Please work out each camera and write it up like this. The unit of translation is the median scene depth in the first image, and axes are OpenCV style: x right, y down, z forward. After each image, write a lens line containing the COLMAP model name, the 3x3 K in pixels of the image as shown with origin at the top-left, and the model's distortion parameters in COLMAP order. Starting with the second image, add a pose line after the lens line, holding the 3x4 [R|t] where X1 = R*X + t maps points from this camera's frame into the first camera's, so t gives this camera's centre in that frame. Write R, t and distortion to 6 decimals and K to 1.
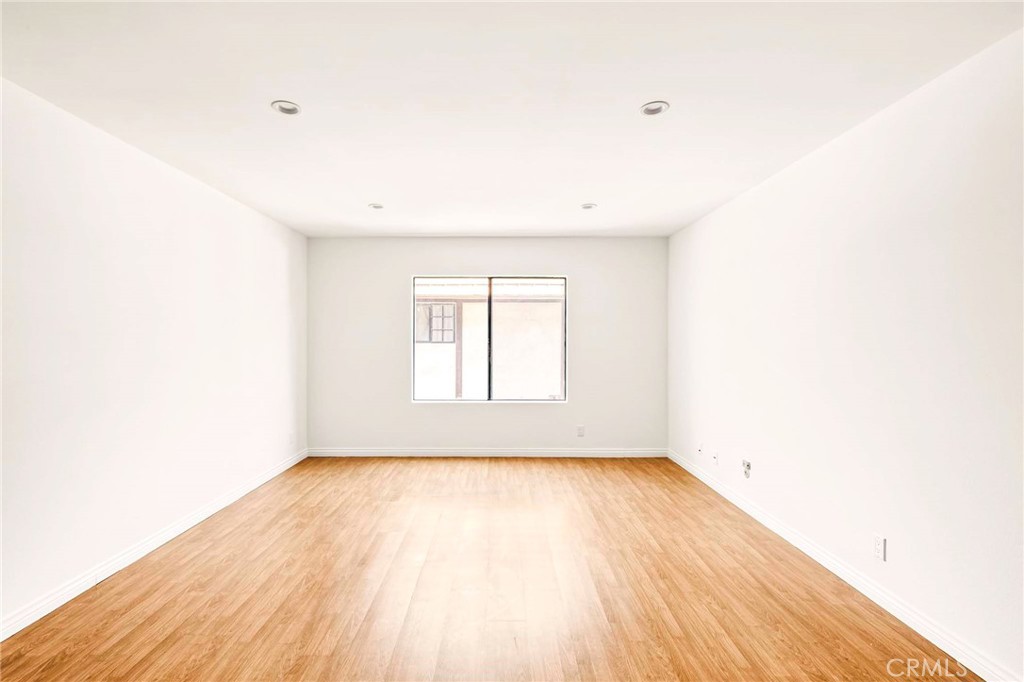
lens RADIAL K [[451.3, 0, 495.3], [0, 451.3, 340.0], [0, 0, 1]] dist [-0.001512, 0.000093]
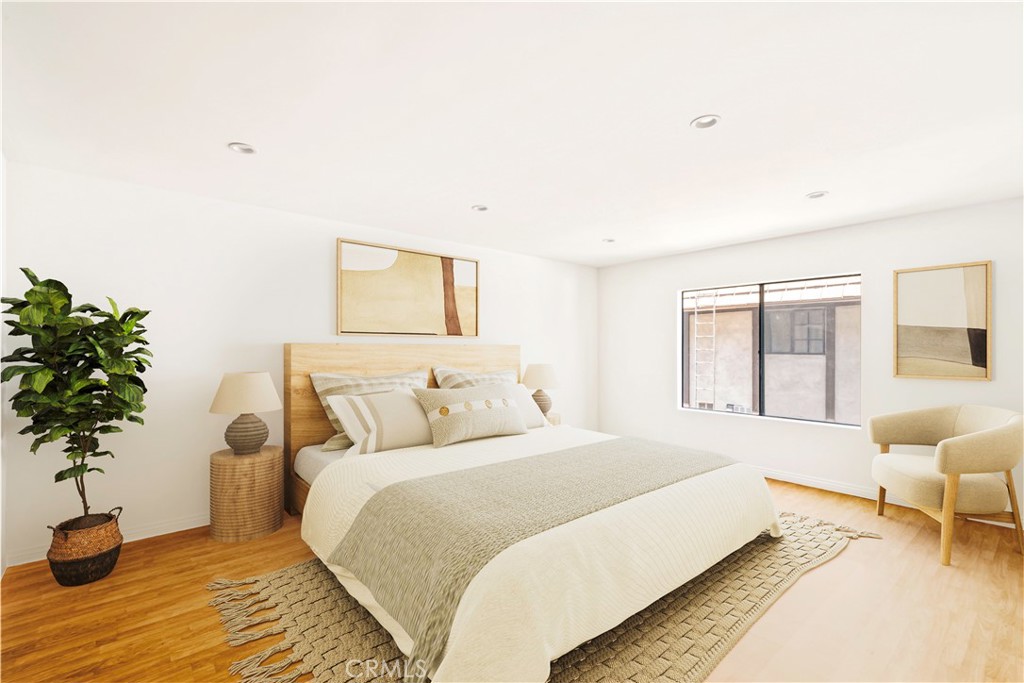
lens RADIAL K [[448.2, 0, 507.9], [0, 448.2, 345.4], [0, 0, 1]] dist [0.000037, 0.000223]
pose [[0.649773, -0.003006, -0.760122, 0.373791], [-0.005449, 0.999948, -0.008612, -0.000397], [0.760108, 0.009738, 0.649723, 0.001199]]
